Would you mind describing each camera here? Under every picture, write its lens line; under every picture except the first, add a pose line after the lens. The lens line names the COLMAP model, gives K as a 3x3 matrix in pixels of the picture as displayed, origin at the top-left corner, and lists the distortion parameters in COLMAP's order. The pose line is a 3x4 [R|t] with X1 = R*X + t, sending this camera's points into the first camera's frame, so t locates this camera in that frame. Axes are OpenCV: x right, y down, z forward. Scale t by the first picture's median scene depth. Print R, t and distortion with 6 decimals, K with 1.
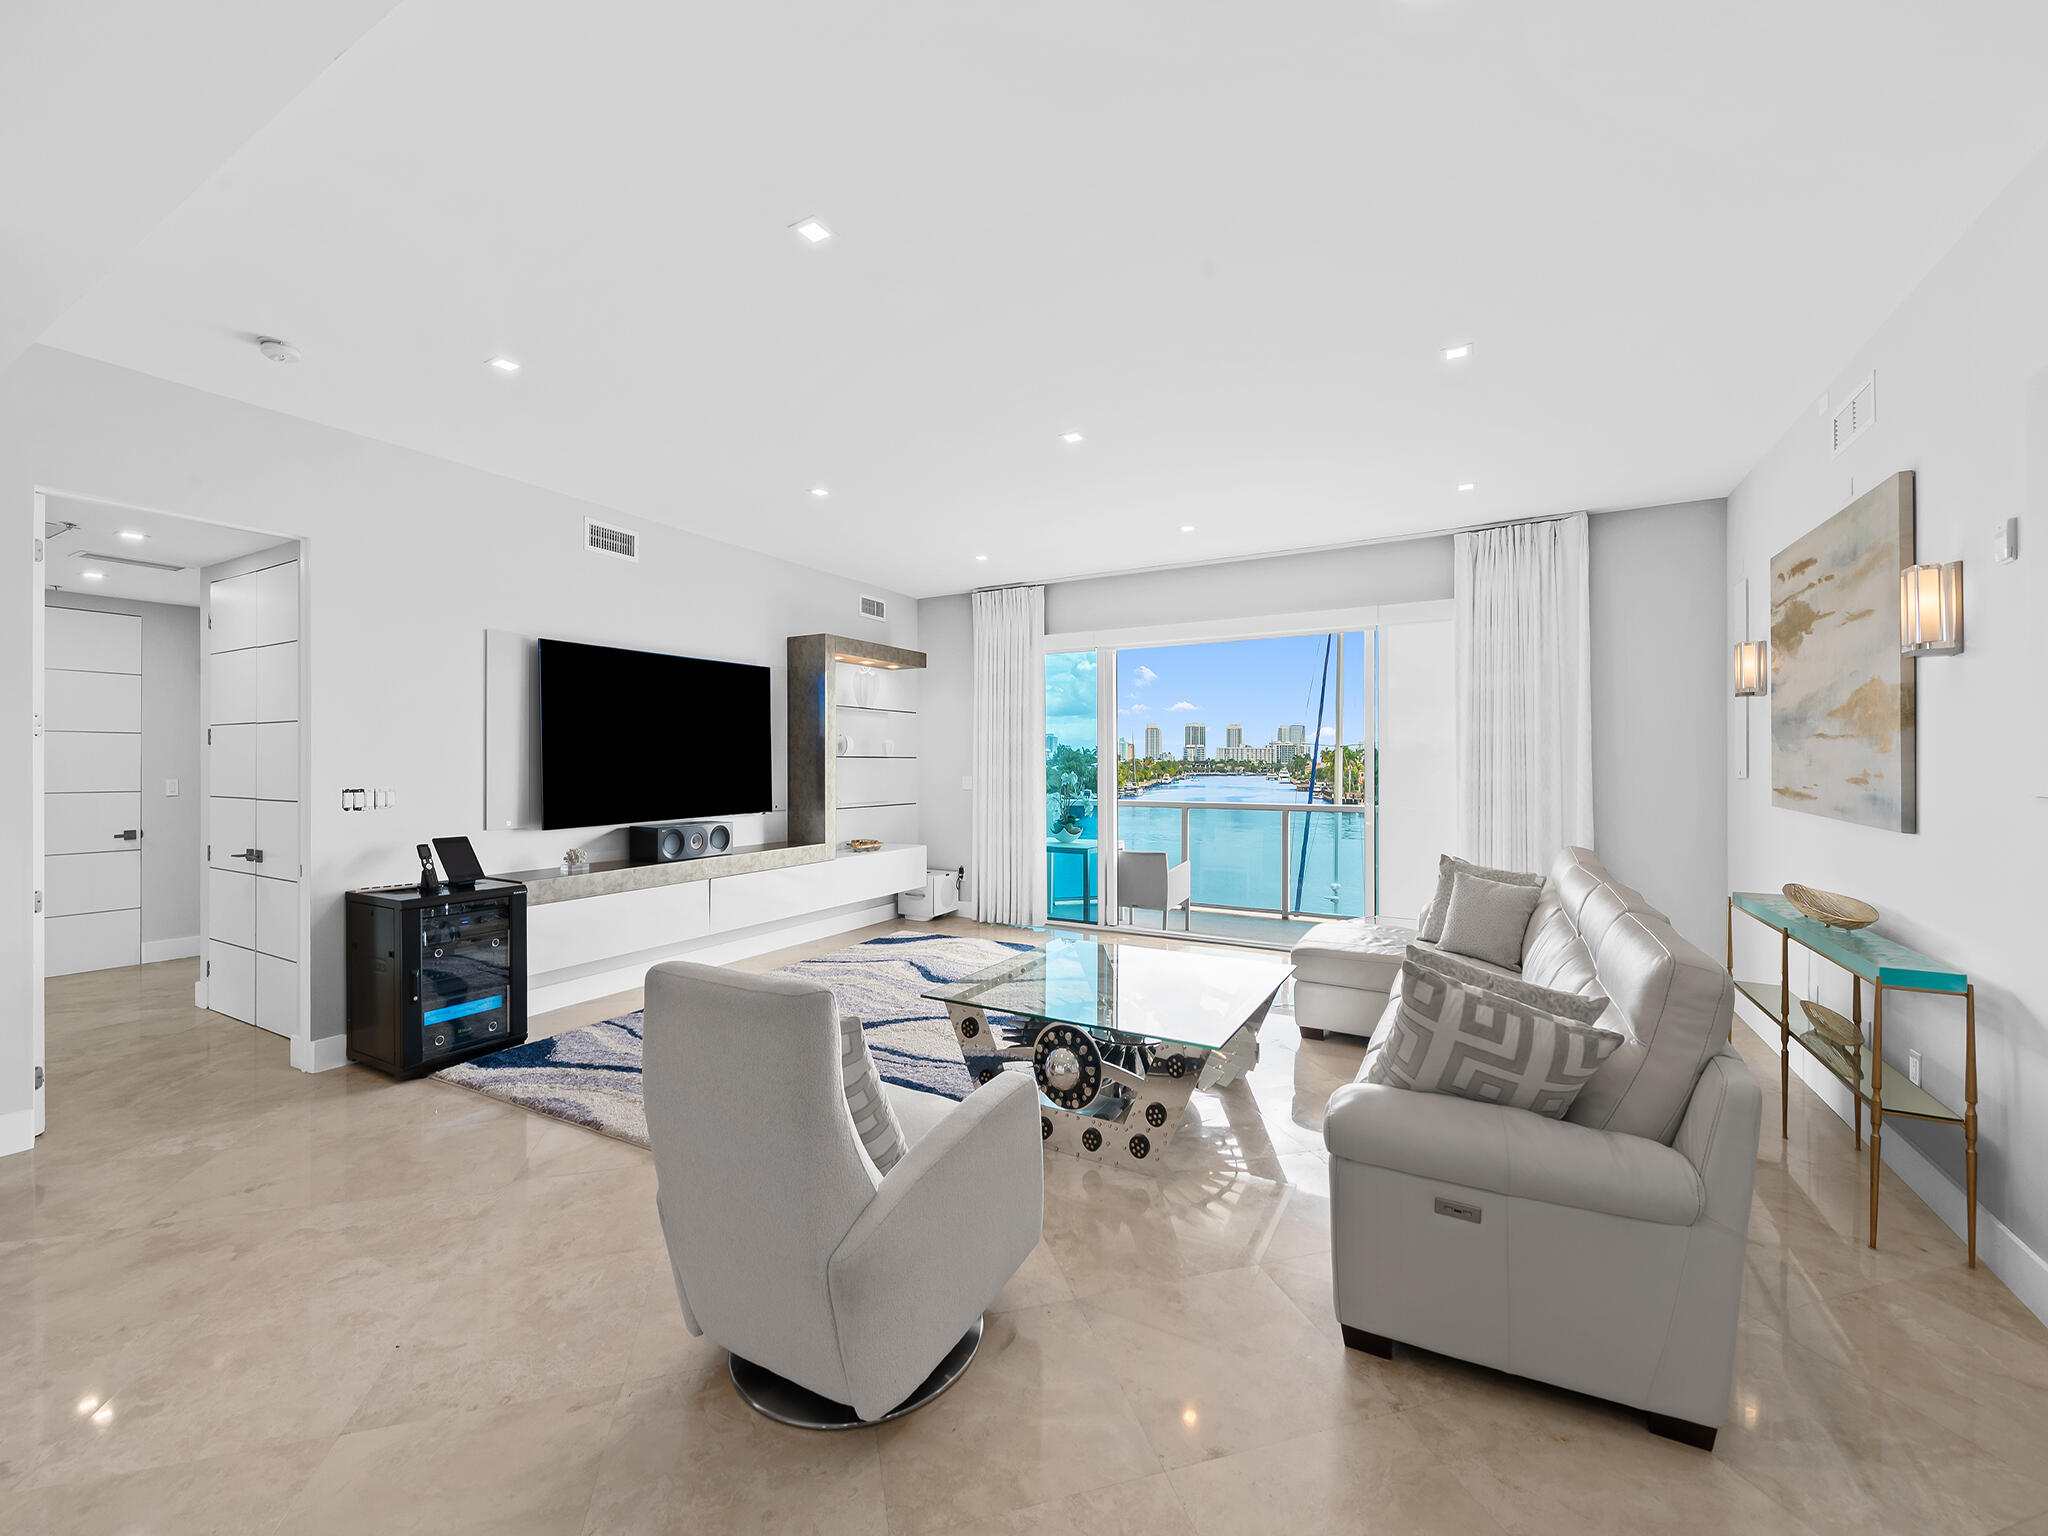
lens RADIAL K [[821.5, 0, 1019.7], [0, 821.5, 763.4], [0, 0, 1]] dist [-0.002079, -0.000350]
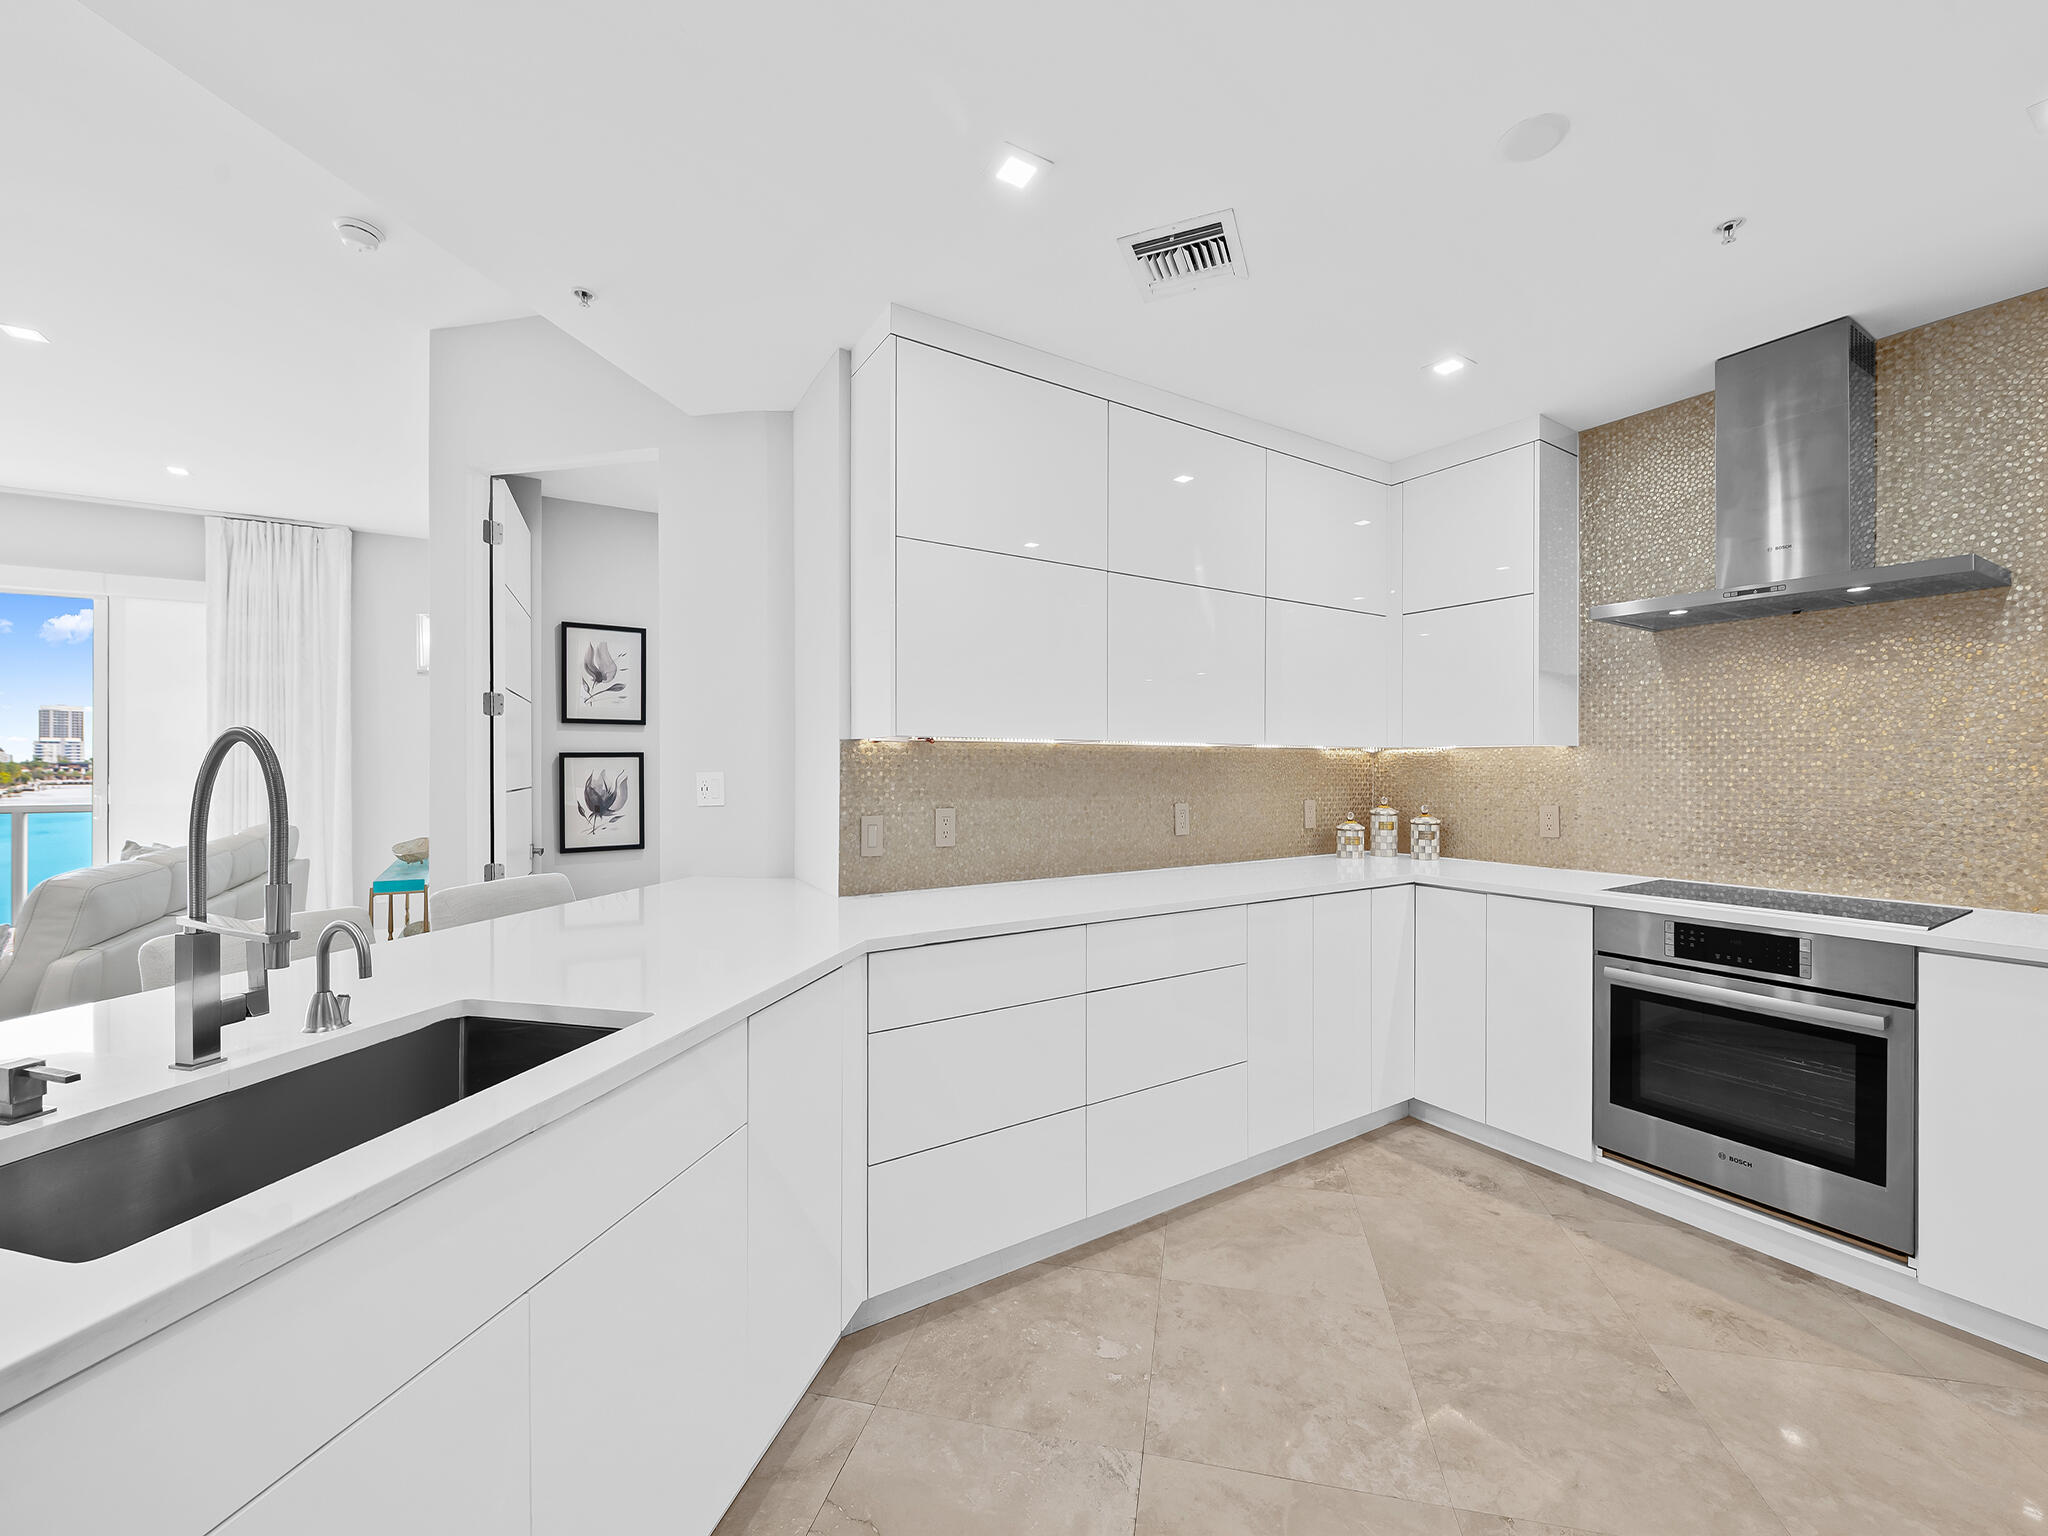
lens RADIAL K [[821.5, 0, 1019.7], [0, 821.5, 763.4], [0, 0, 1]] dist [-0.002079, -0.000350]
pose [[0.475639, 0.007760, 0.879606, 0.168720], [-0.004549, 0.999969, -0.006362, 0.022832], [-0.879629, -0.000975, 0.475660, -0.404702]]
